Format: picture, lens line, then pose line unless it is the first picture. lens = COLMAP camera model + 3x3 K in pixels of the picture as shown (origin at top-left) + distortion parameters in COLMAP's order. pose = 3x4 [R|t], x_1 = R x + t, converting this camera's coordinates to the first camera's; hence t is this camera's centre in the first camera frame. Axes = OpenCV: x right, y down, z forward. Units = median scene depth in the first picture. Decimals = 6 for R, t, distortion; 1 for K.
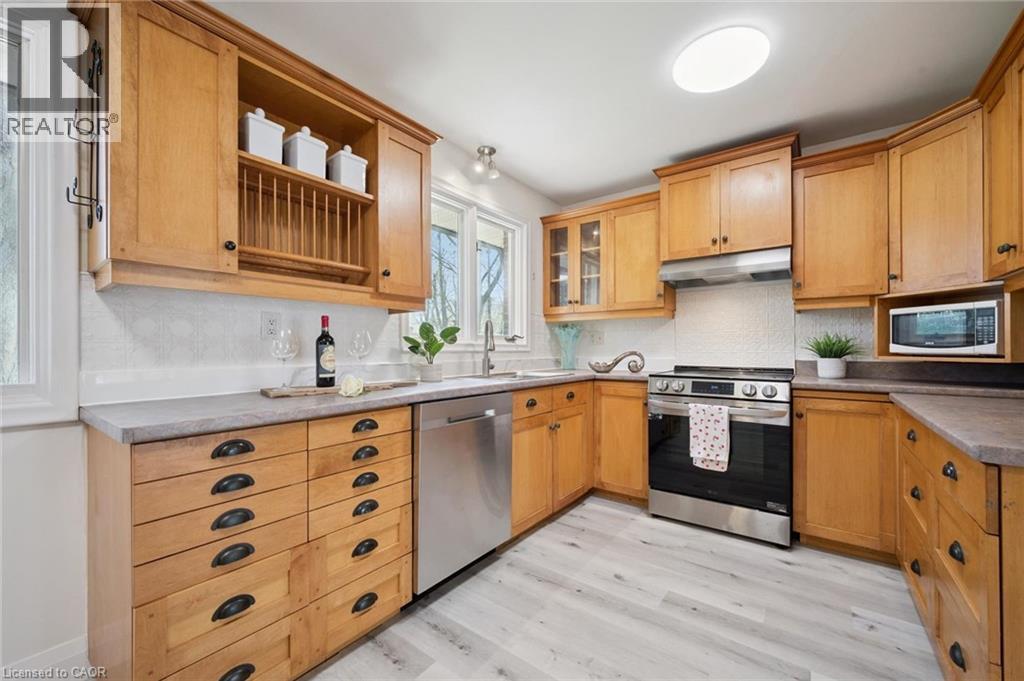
lens RADIAL K [[403.1, 0, 514.6], [0, 403.1, 347.3], [0, 0, 1]] dist [-0.002407, -0.000064]
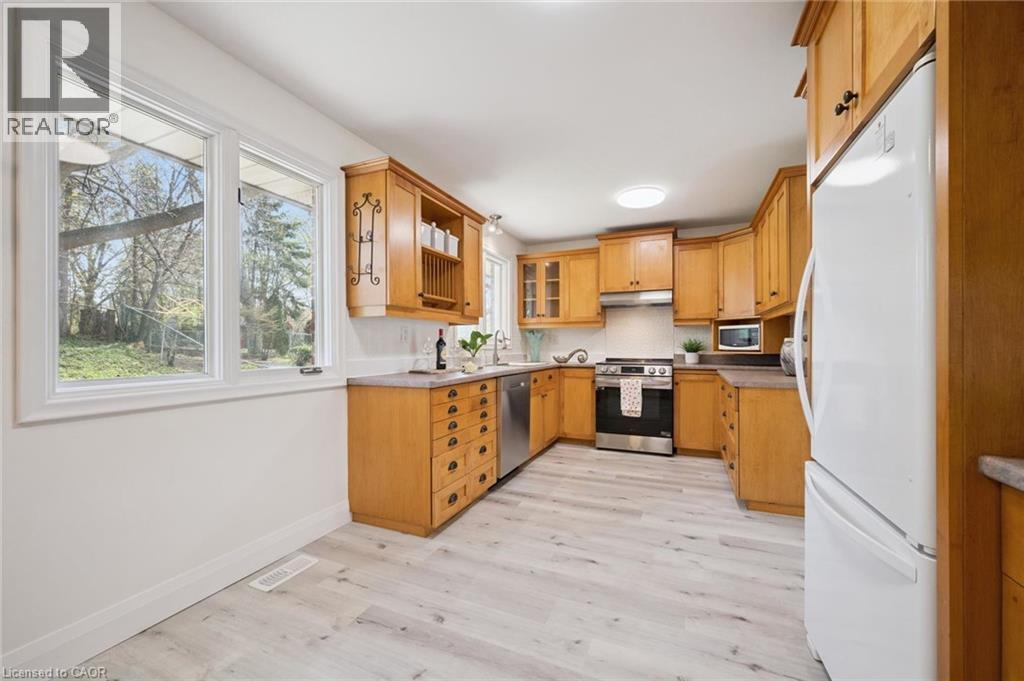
lens RADIAL K [[399.6, 0, 514.4], [0, 399.6, 346.2], [0, 0, 1]] dist [0.000403, -0.000024]
pose [[0.971195, -0.000143, 0.238284, -0.428291], [-0.000443, 0.999997, 0.002406, -0.005618], [-0.238284, -0.002442, 0.971193, -0.570589]]
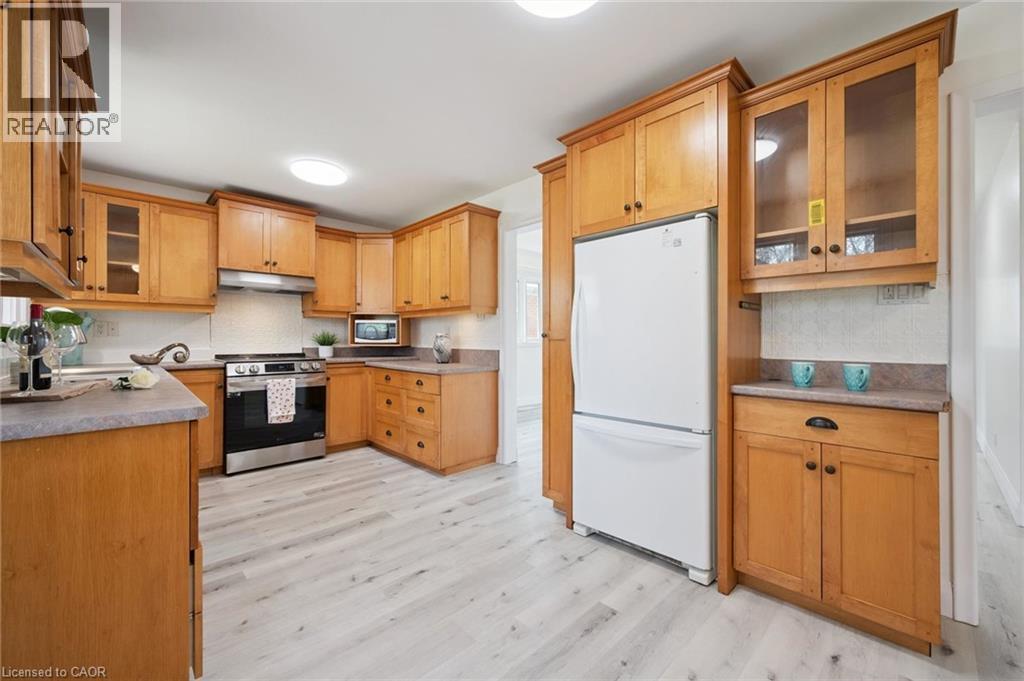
lens RADIAL K [[403.0, 0, 515.3], [0, 403.0, 340.3], [0, 0, 1]] dist [-0.002980, -0.000257]
pose [[0.163872, -0.003871, 0.986474, -0.833184], [-0.004820, 0.999977, 0.004725, -0.009397], [-0.986470, -0.005529, 0.163850, -0.080661]]
